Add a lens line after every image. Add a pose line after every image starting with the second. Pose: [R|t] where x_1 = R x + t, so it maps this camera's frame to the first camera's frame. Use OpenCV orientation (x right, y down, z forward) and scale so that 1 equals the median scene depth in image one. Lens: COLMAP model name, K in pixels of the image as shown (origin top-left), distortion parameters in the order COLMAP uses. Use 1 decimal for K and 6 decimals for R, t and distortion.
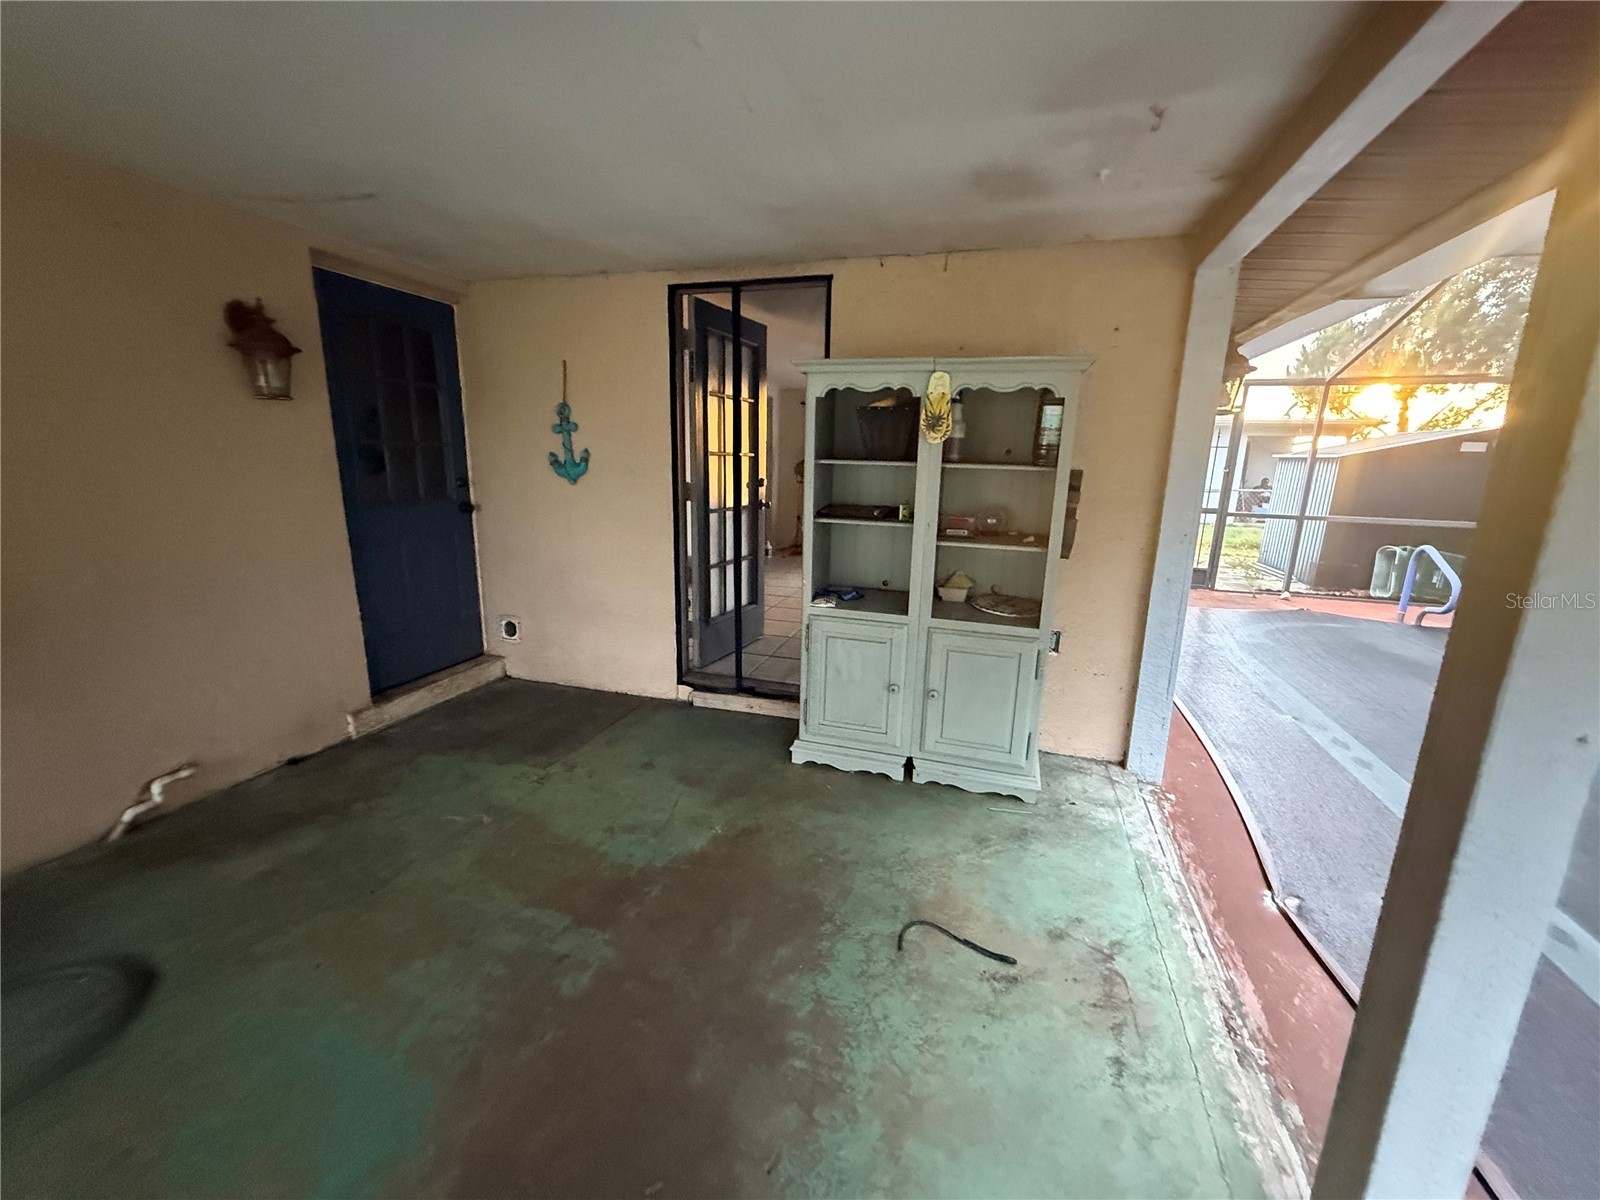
lens RADIAL K [[636.6, 0, 800.0], [0, 636.6, 600.0], [0, 0, 1]] dist [0.000774, 0.000190]
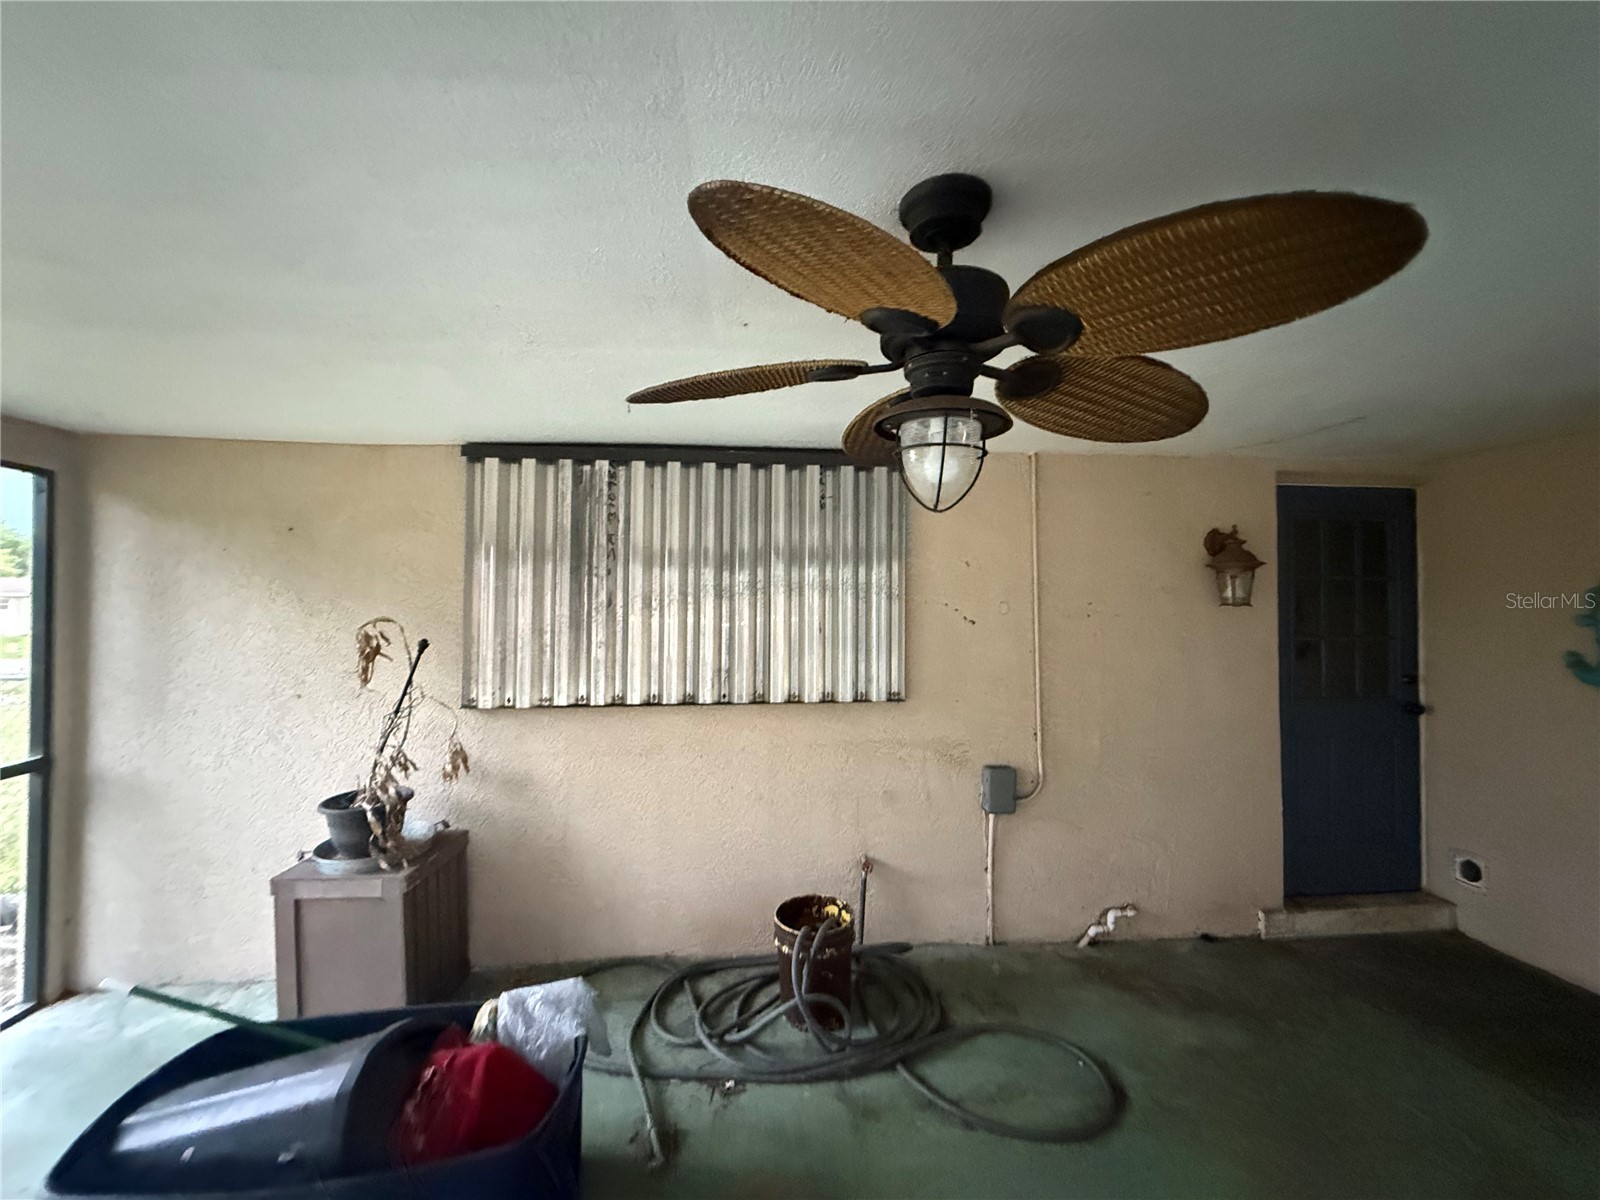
lens RADIAL K [[636.6, 0, 800.0], [0, 636.6, 600.0], [0, 0, 1]] dist [0.000774, 0.000190]
pose [[0.386230, -0.032282, -0.921837, -0.060186], [-0.193104, 0.974412, -0.115030, -0.036699], [0.901963, 0.222439, 0.370113, -0.112264]]
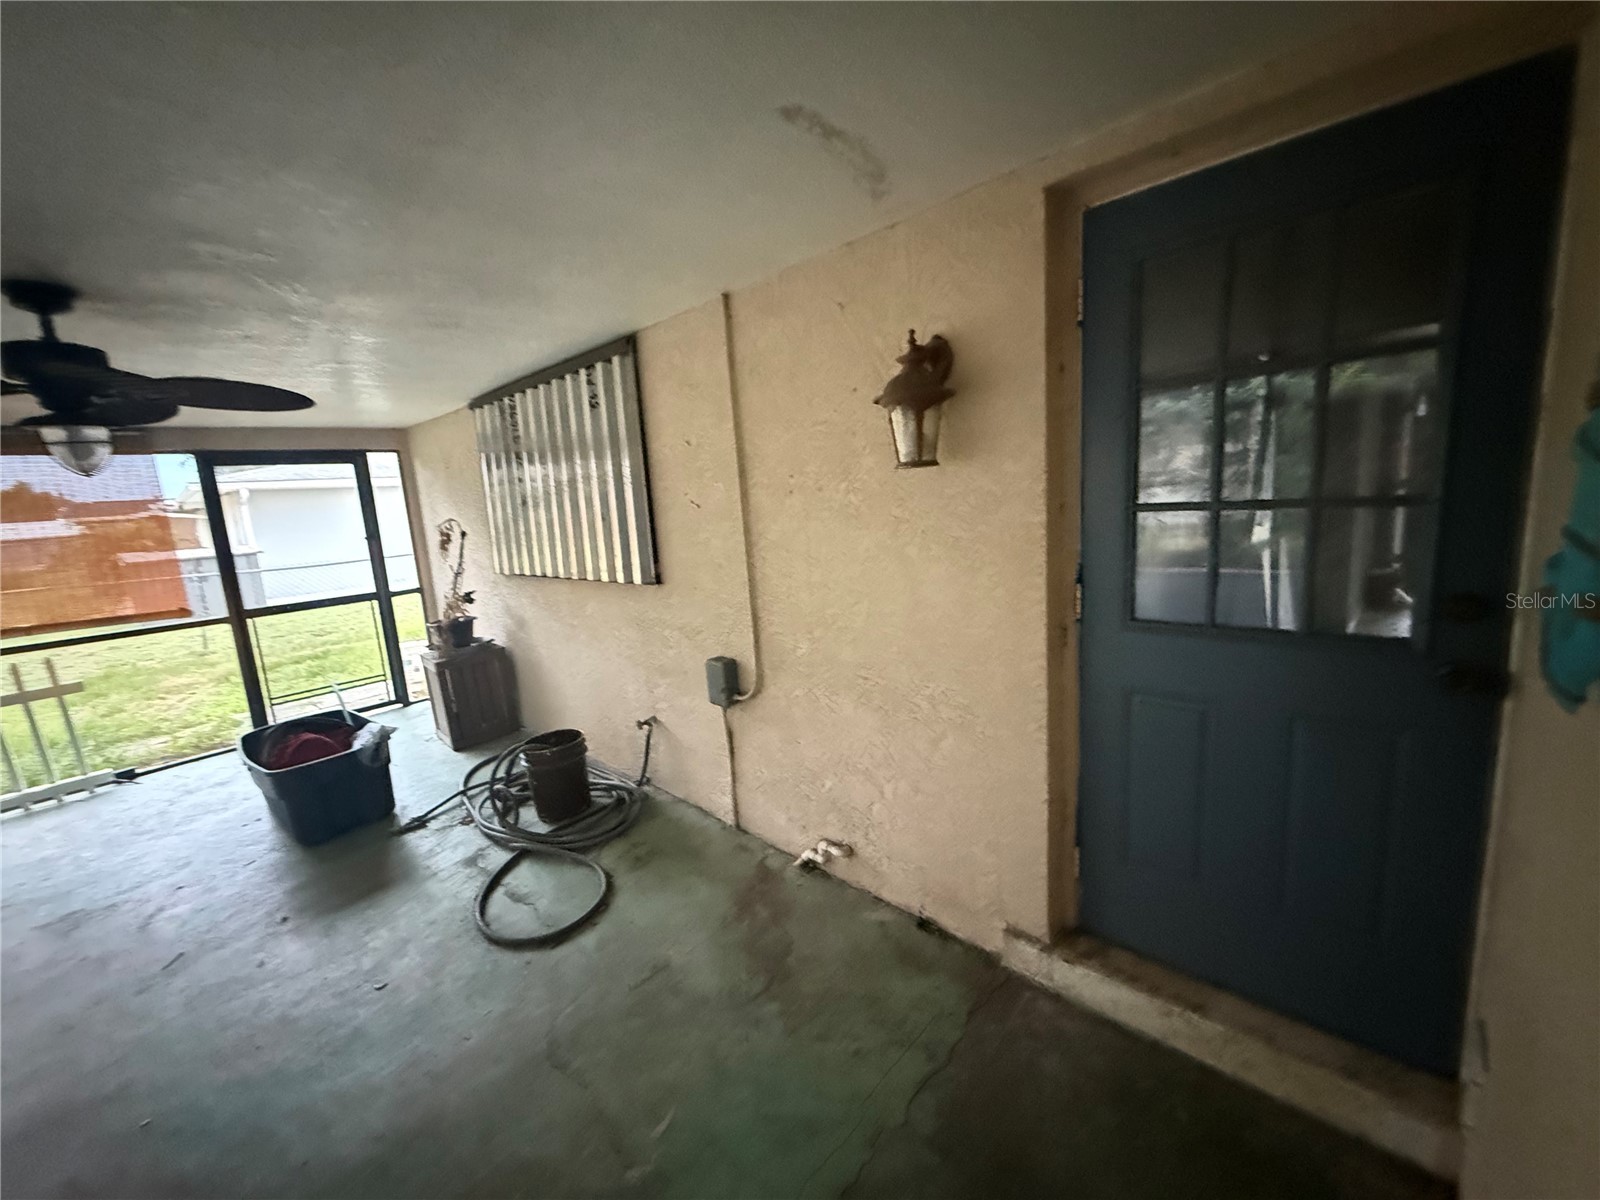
lens RADIAL K [[636.6, 0, 800.0], [0, 636.6, 600.0], [0, 0, 1]] dist [0.000774, 0.000190]
pose [[-0.431932, 0.152162, -0.888978, -0.085403], [-0.140185, 0.962360, 0.232835, -0.263411], [0.890945, 0.225190, -0.394343, 0.983744]]
